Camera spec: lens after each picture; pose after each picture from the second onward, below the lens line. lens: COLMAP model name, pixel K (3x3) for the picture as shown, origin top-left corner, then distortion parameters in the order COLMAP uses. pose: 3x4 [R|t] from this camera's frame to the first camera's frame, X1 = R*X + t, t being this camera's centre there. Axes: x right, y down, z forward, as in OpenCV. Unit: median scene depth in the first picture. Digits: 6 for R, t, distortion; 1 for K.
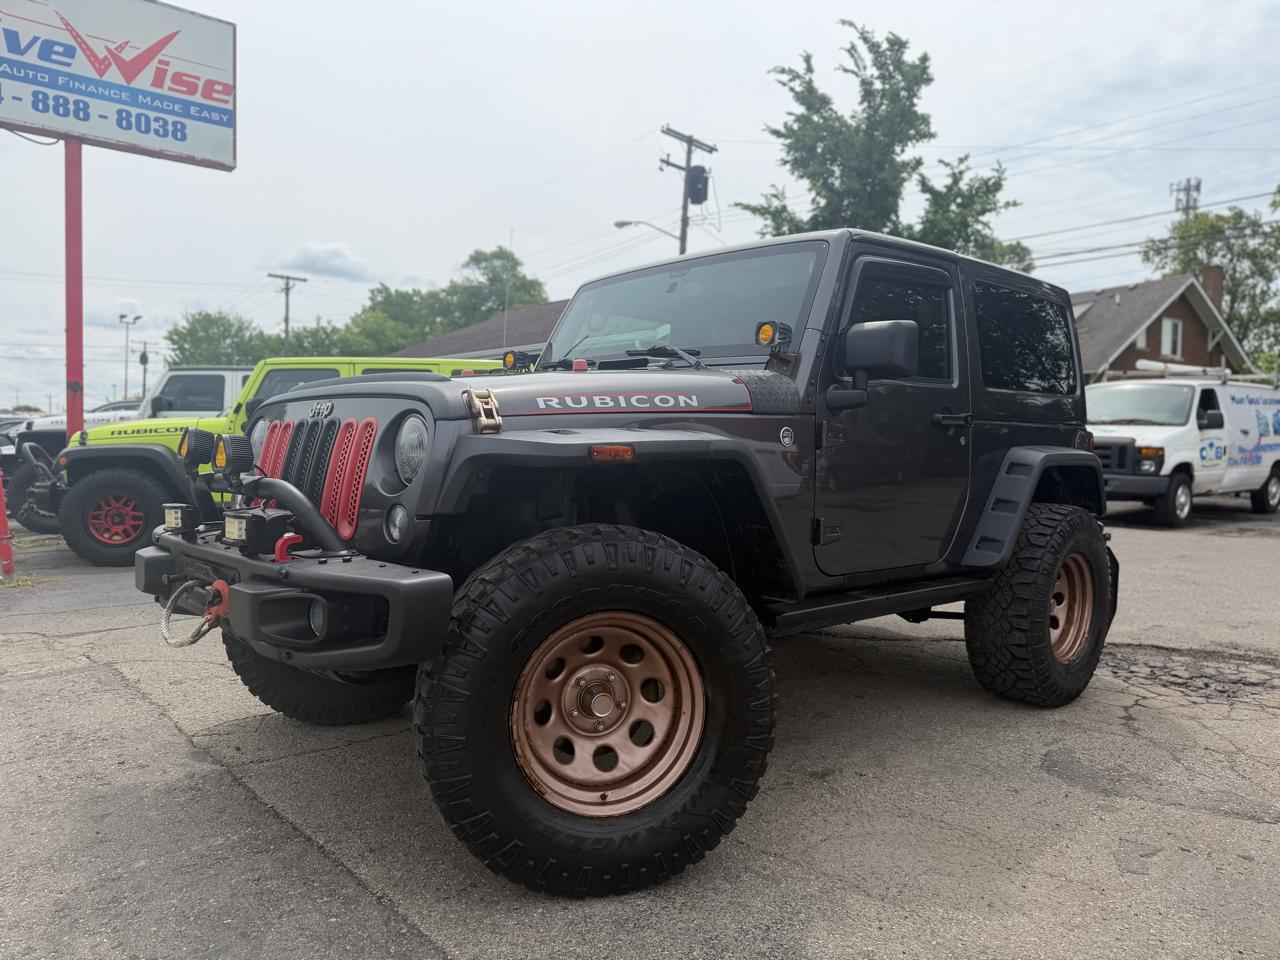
lens RADIAL K [[908.0, 0, 649.4], [0, 908.0, 475.0], [0, 0, 1]] dist [-0.008825, -0.000045]
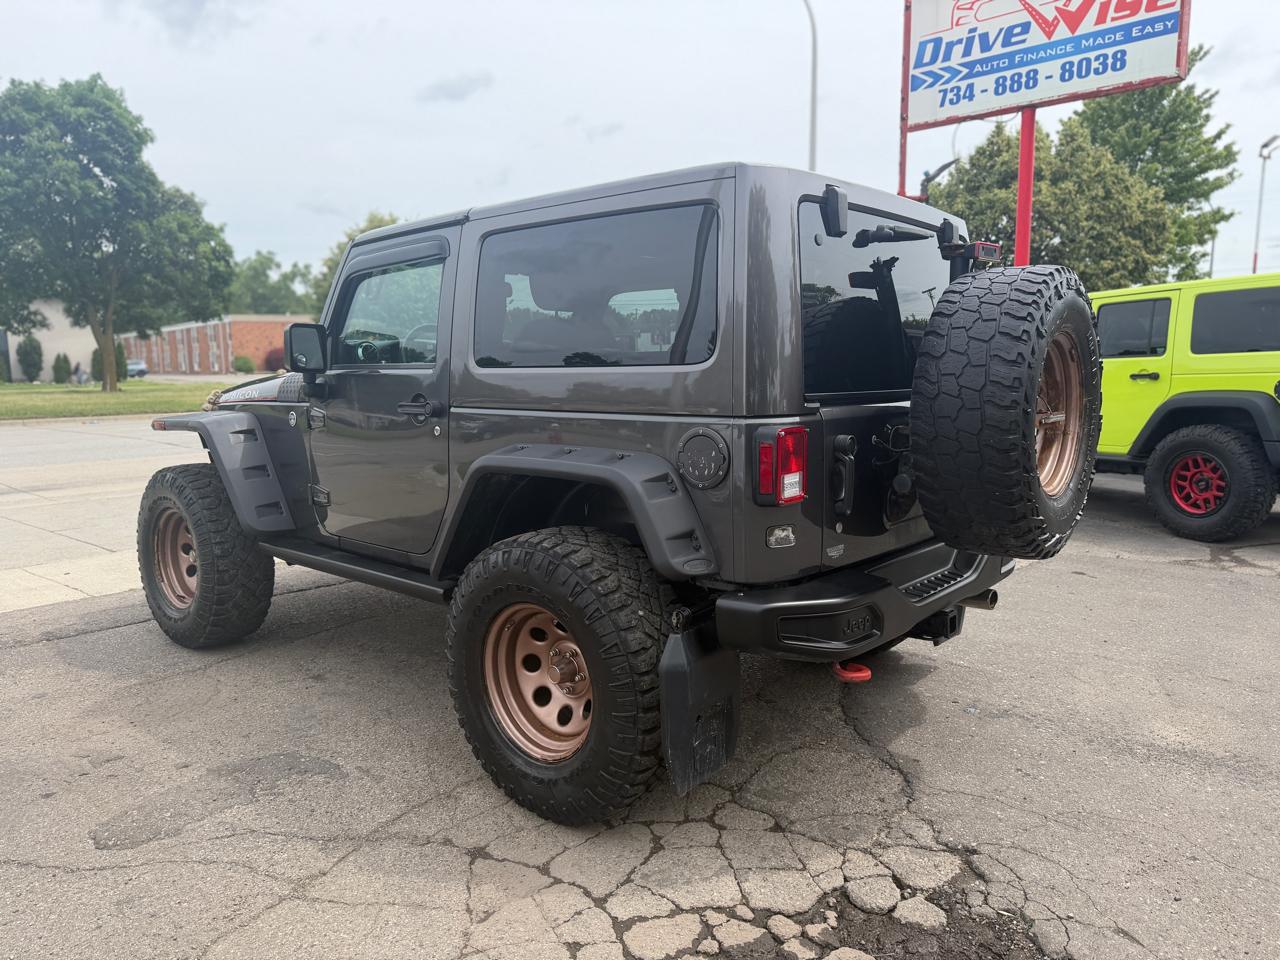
lens RADIAL K [[904.8, 0, 640.9], [0, 904.8, 481.7], [0, 0, 1]] dist [0.005101, -0.005703]
pose [[0.104431, 0.126449, -0.986461, 0.469817], [-0.013407, 0.991973, 0.125736, -0.047233], [0.994442, 0.000094, 0.105288, 0.401691]]
